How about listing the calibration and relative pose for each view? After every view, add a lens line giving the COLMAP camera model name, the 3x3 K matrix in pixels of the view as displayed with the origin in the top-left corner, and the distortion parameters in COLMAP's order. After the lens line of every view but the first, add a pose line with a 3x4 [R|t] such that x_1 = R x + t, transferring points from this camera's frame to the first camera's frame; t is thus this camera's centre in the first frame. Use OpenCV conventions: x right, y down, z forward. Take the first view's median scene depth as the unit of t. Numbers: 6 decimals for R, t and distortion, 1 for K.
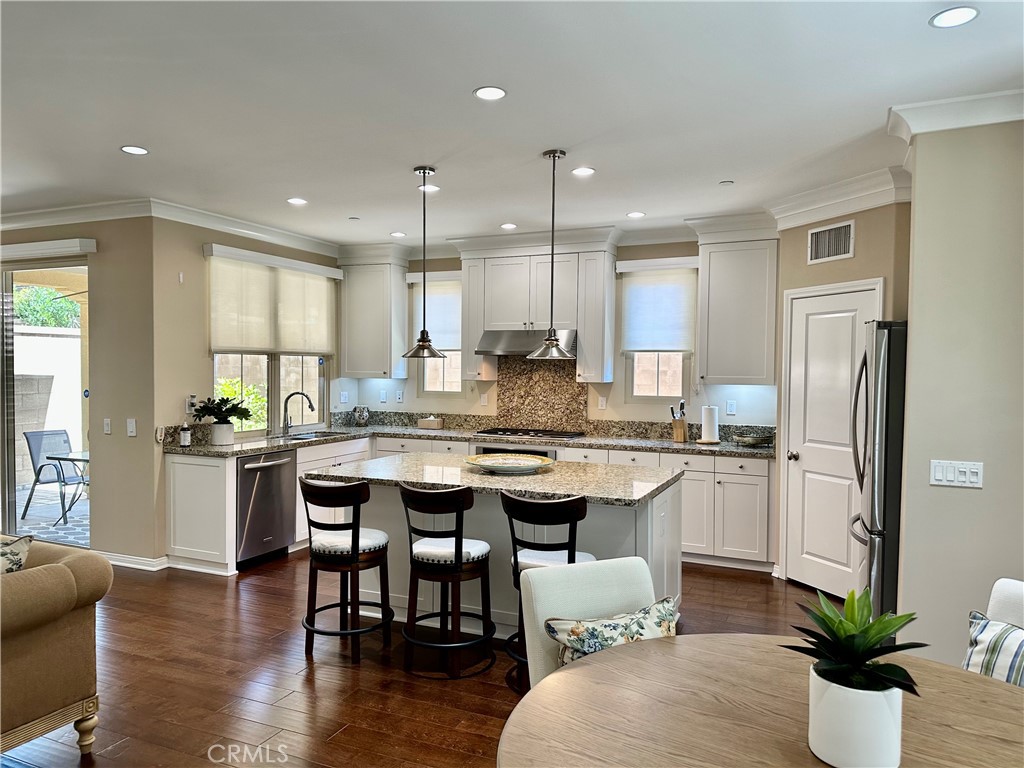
lens RADIAL K [[717.7, 0, 517.1], [0, 717.7, 386.8], [0, 0, 1]] dist [0.077952, -0.091971]
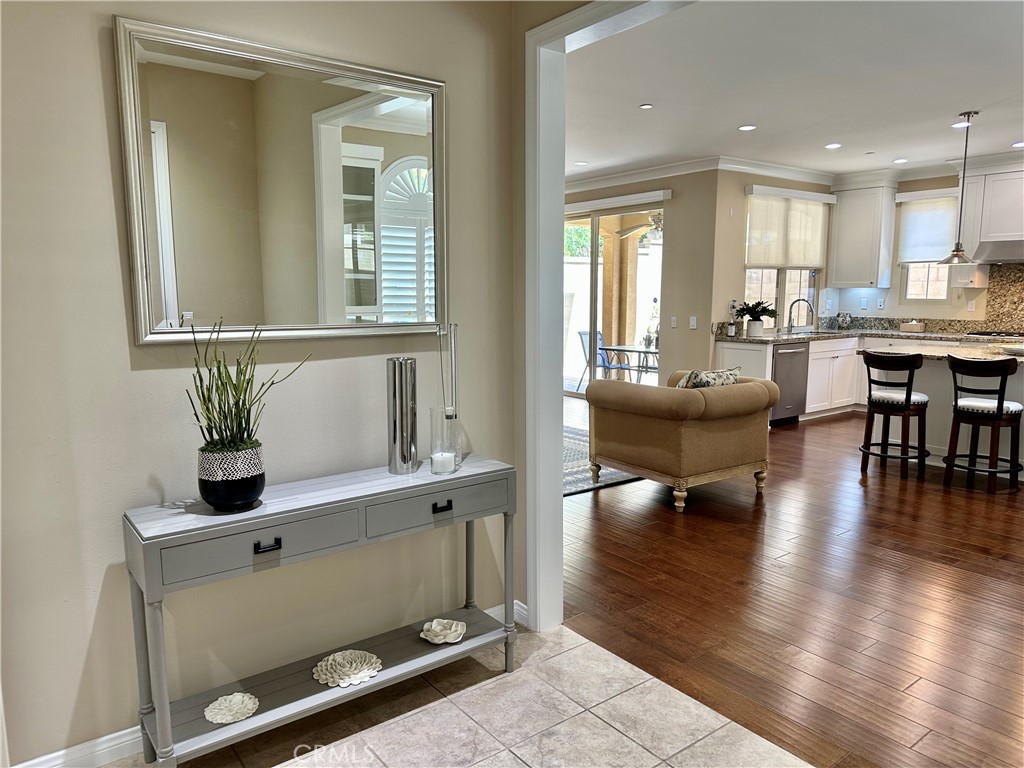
lens RADIAL K [[717.7, 0, 517.1], [0, 717.7, 386.8], [0, 0, 1]] dist [0.077952, -0.091971]
pose [[0.874005, 0.053857, -0.482923, -0.121875], [-0.002946, 0.994408, 0.105567, 0.028570], [0.485908, -0.090843, 0.869276, -0.362724]]
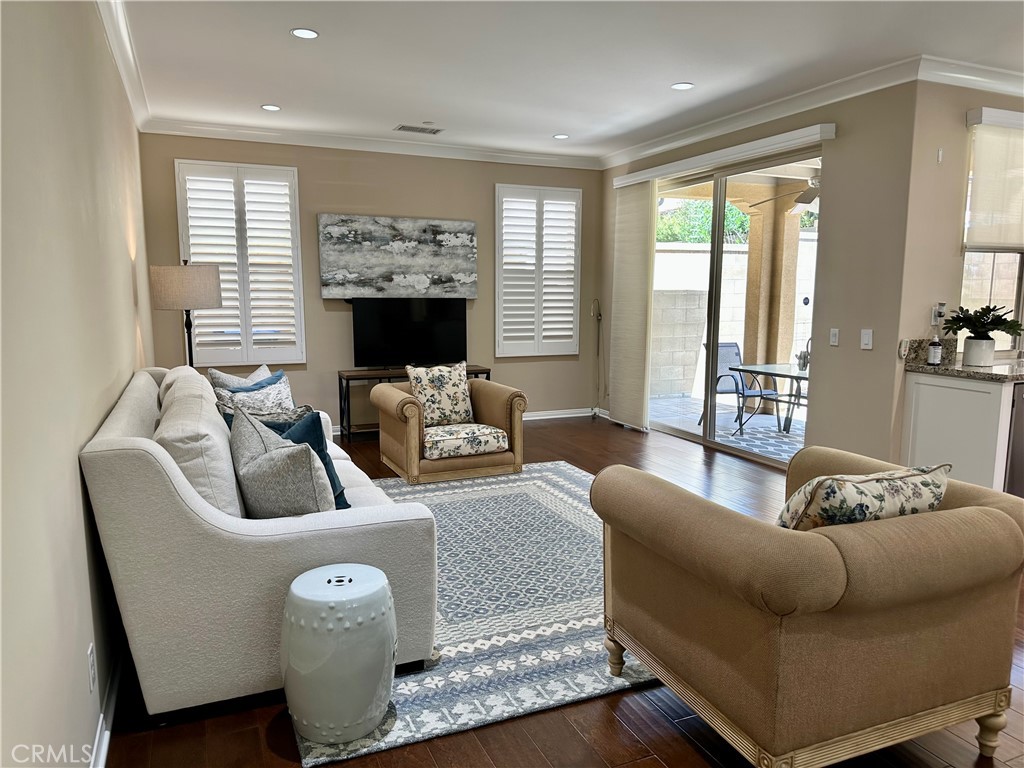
lens RADIAL K [[733.9, 0, 512.0], [0, 733.9, 384.0], [0, 0, 1]] dist [-0.013413, -0.001650]
pose [[0.733100, 0.080751, -0.675310, -0.214742], [-0.013899, 0.994498, 0.103830, 0.021262], [0.679979, -0.066732, 0.730189, 0.062120]]
